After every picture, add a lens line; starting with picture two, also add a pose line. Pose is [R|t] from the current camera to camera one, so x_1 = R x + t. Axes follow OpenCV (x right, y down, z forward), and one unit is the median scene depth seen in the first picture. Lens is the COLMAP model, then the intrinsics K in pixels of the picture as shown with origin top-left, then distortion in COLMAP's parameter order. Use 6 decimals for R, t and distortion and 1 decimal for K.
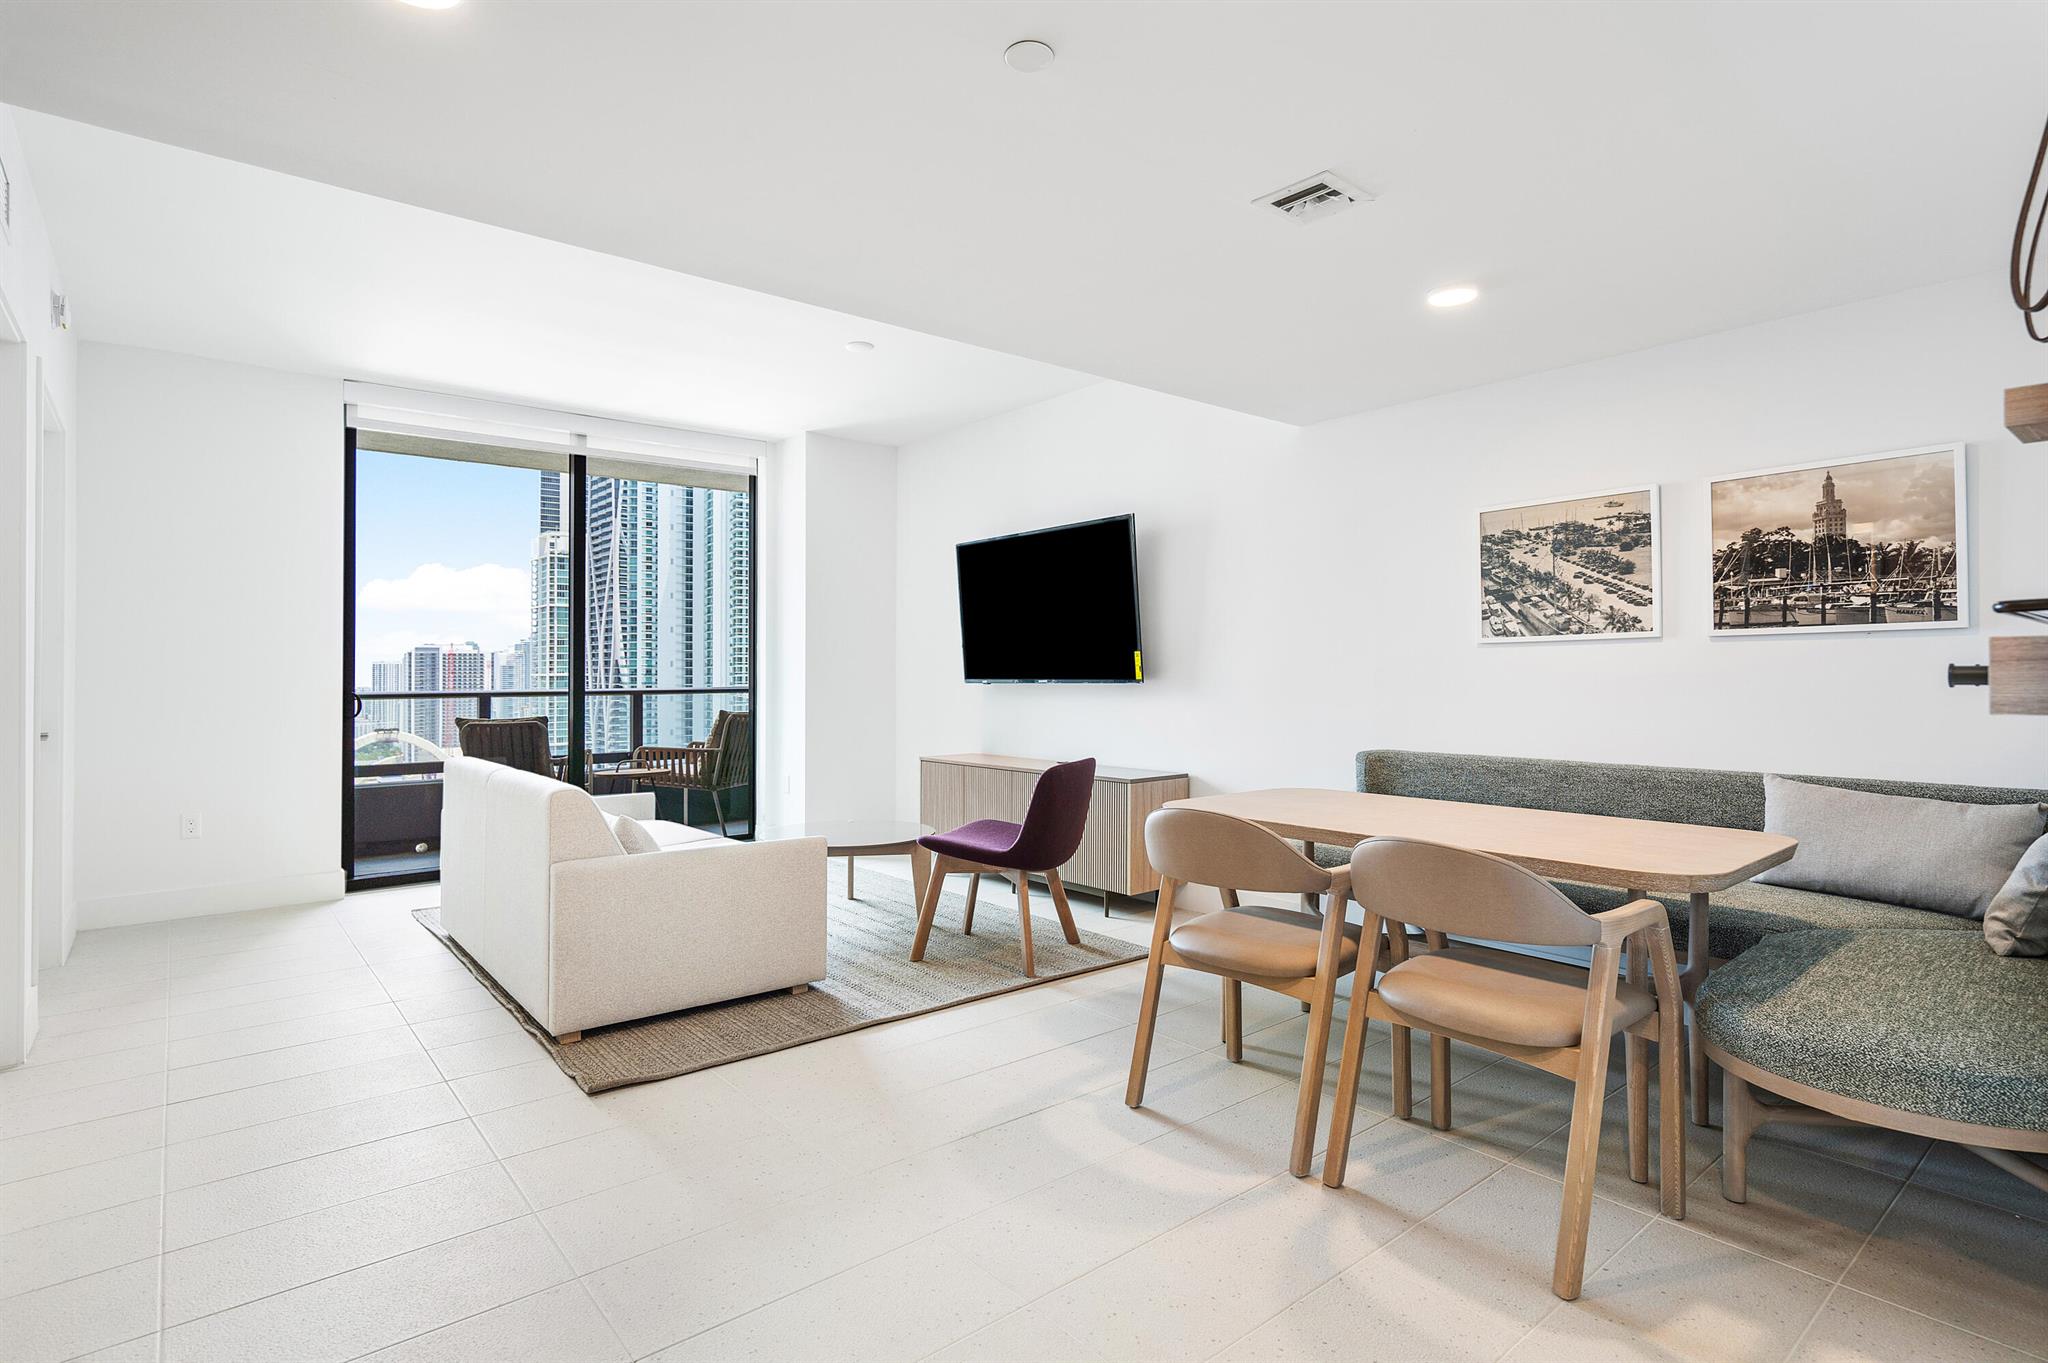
lens RADIAL K [[1046.9, 0, 1023.5], [0, 1046.9, 631.2], [0, 0, 1]] dist [-0.002912, -0.000487]
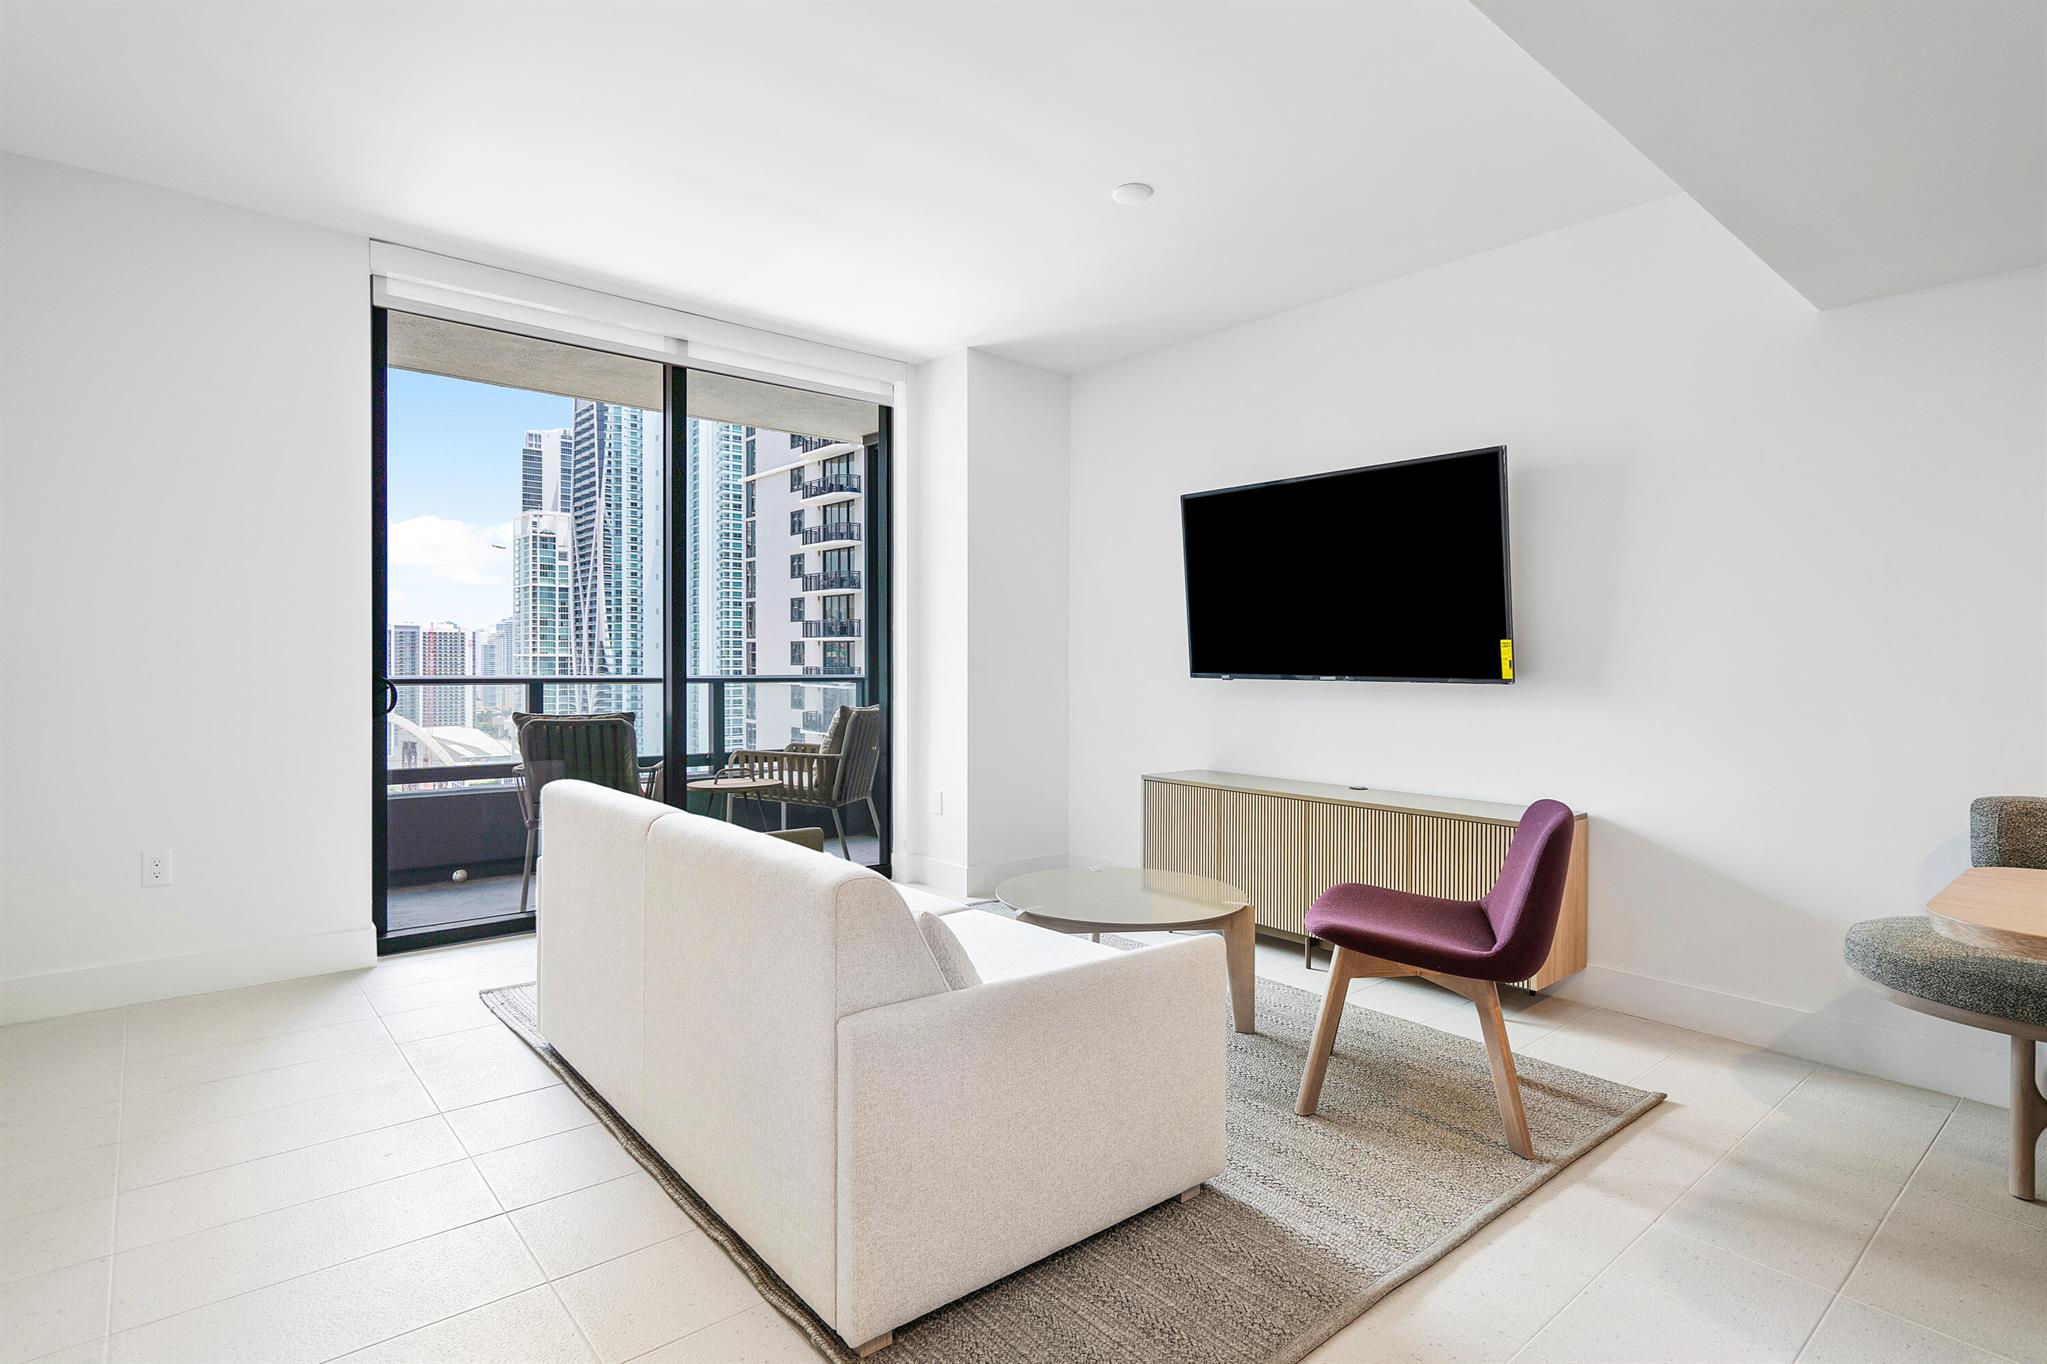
lens RADIAL K [[1026.8, 0, 1016.6], [0, 1026.8, 656.1], [0, 0, 1]] dist [-0.002885, -0.000124]
pose [[0.999633, 0.016757, 0.021290, -0.168796], [-0.017494, 0.999236, 0.034950, 0.008541], [-0.020688, -0.035309, 0.999162, 0.217720]]
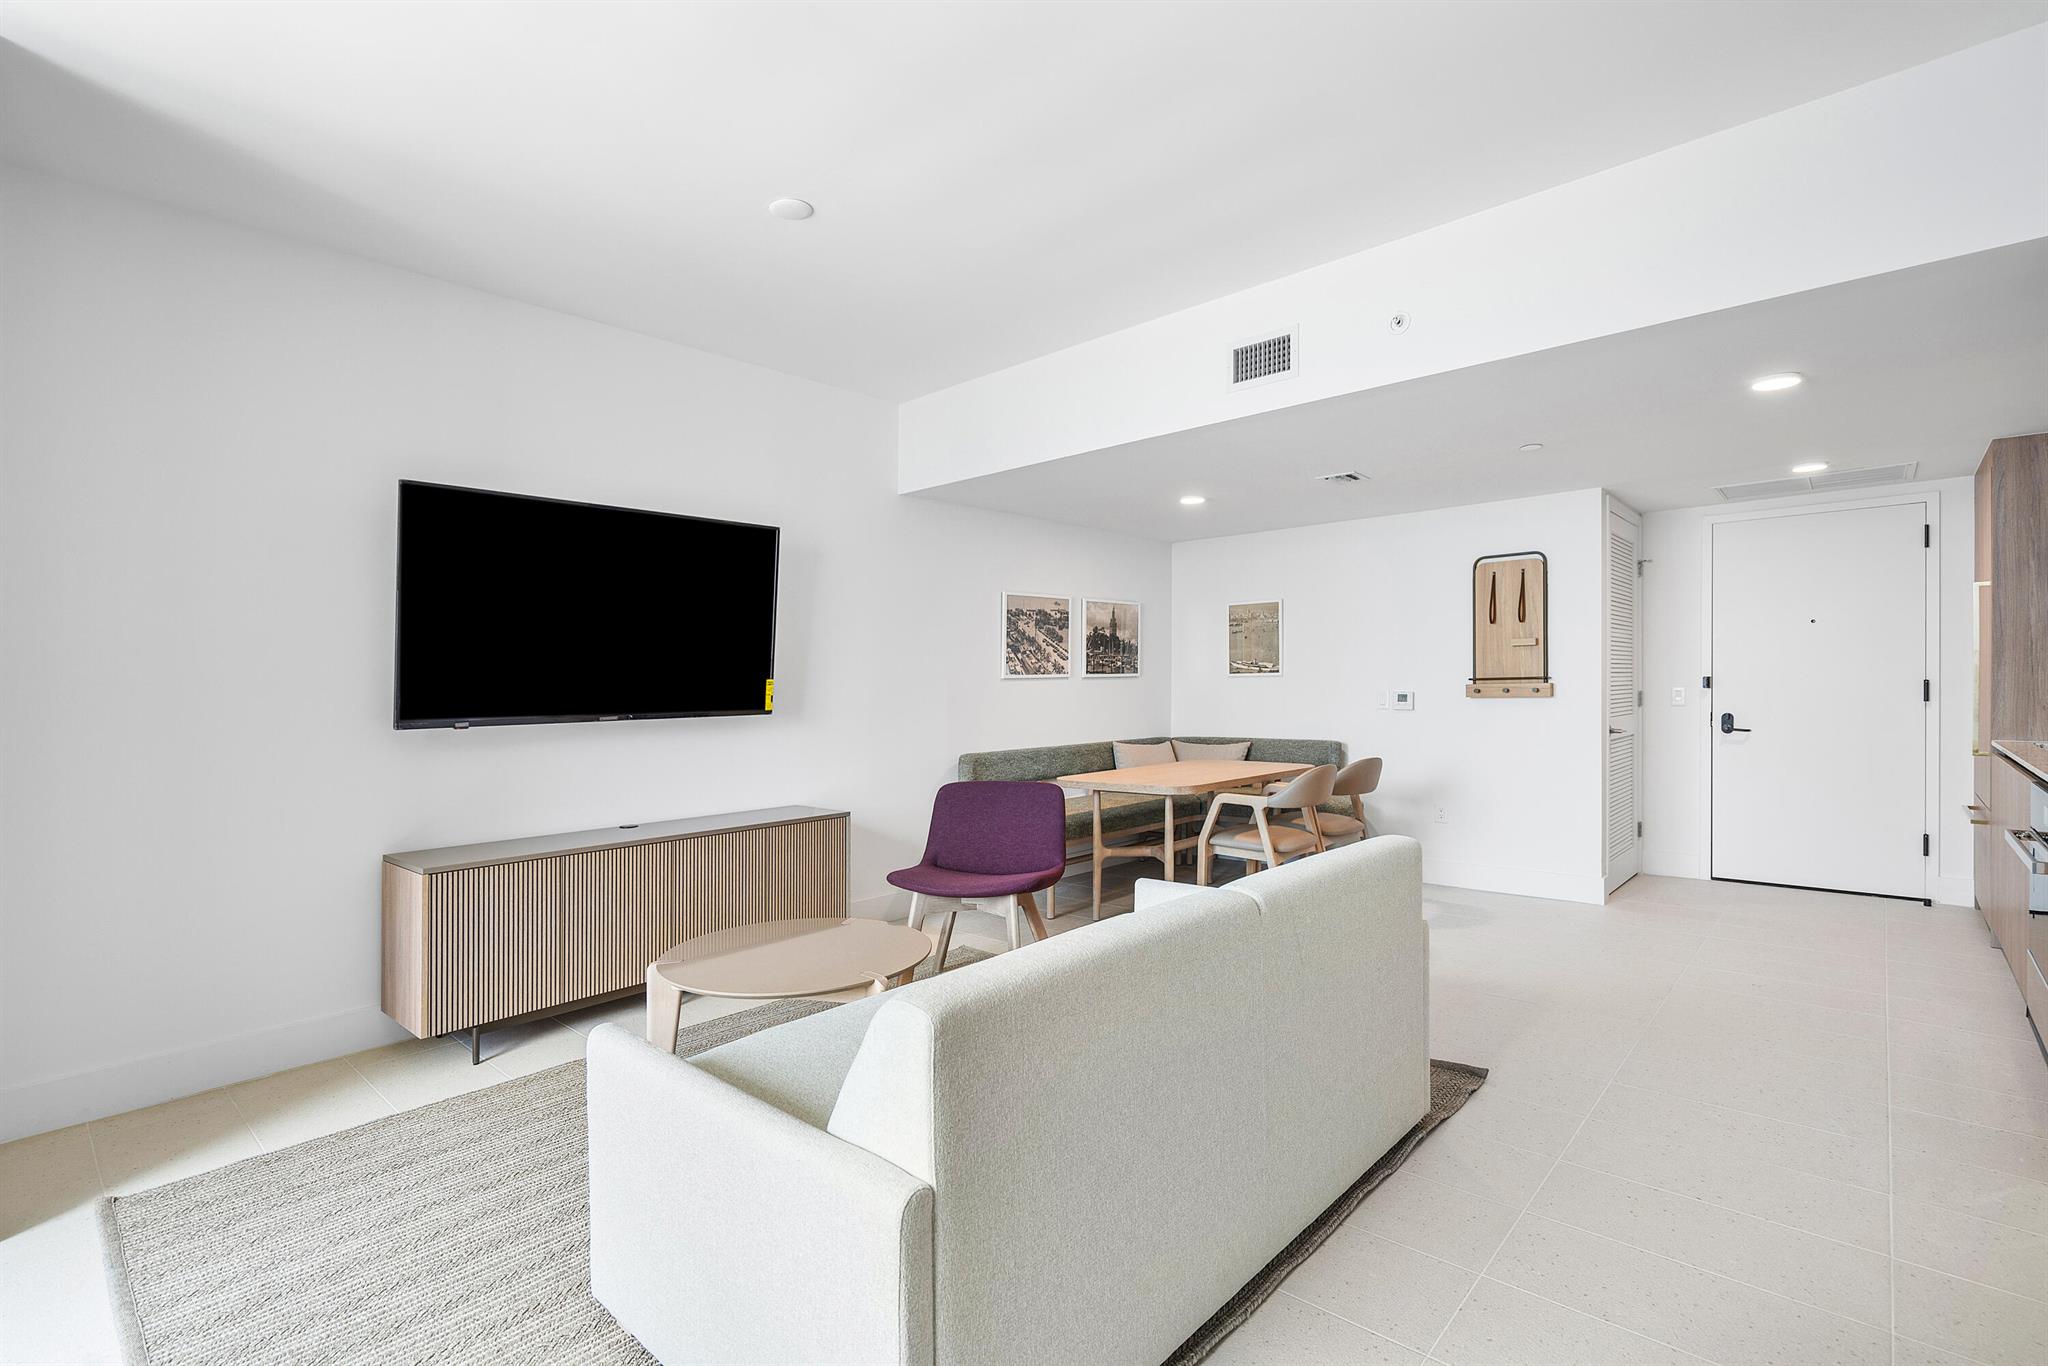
lens RADIAL K [[980.5, 0, 1014.4], [0, 980.5, 674.4], [0, 0, 1]] dist [0.002407, 0.000136]
pose [[-0.168169, 0.020078, 0.985554, -0.532346], [-0.022930, 0.999442, -0.024274, 0.021673], [-0.985492, -0.026681, -0.167614, 0.654846]]
